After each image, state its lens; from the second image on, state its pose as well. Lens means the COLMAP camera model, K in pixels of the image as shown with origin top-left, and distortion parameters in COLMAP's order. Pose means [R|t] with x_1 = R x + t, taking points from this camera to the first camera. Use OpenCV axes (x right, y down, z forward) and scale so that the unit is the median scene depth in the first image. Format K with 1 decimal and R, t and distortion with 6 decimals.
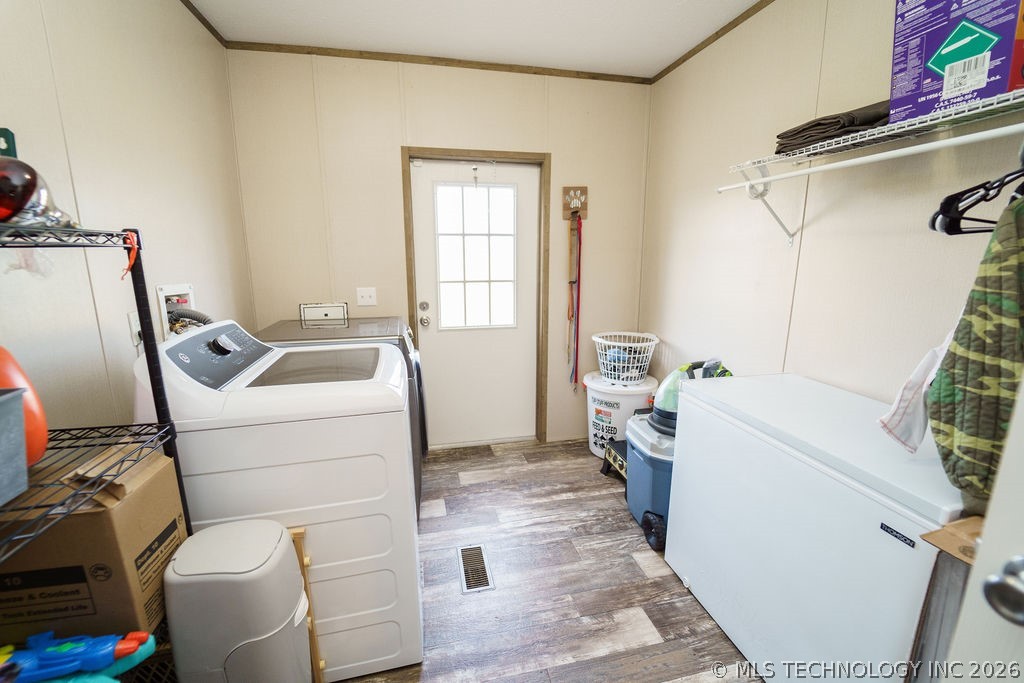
lens RADIAL K [[418.4, 0, 508.3], [0, 418.4, 345.2], [0, 0, 1]] dist [-0.021249, -0.000600]
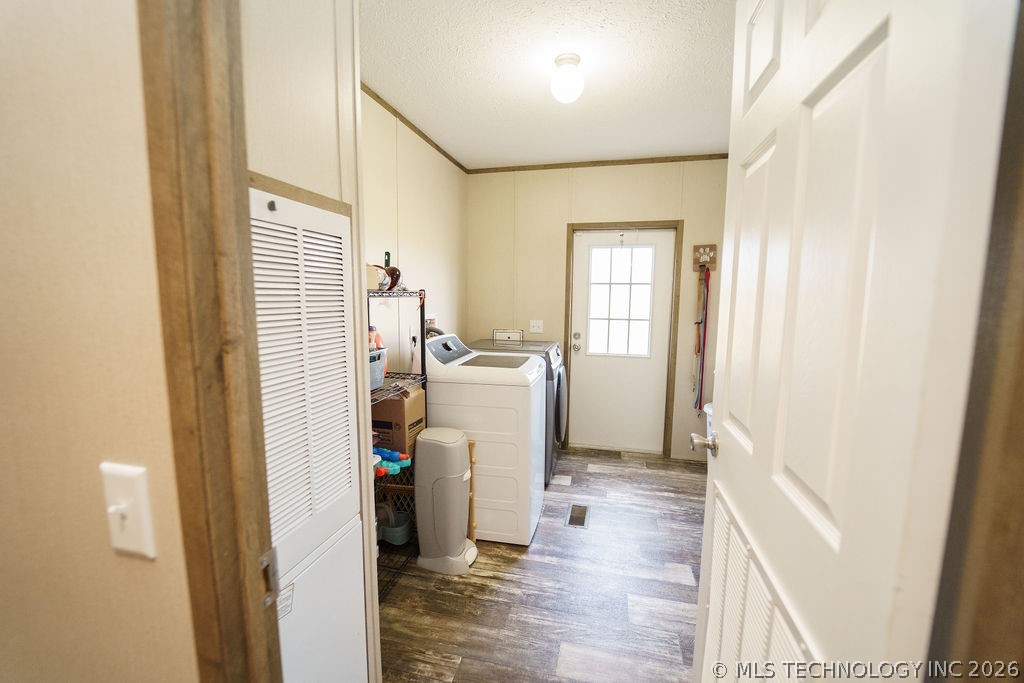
lens RADIAL K [[418.4, 0, 508.3], [0, 418.4, 345.2], [0, 0, 1]] dist [-0.021249, -0.000600]
pose [[0.894936, 0.064353, -0.441529, 0.214796], [-0.103011, 0.992611, -0.064119, 0.049142], [0.434141, 0.102865, 0.894953, -0.320618]]
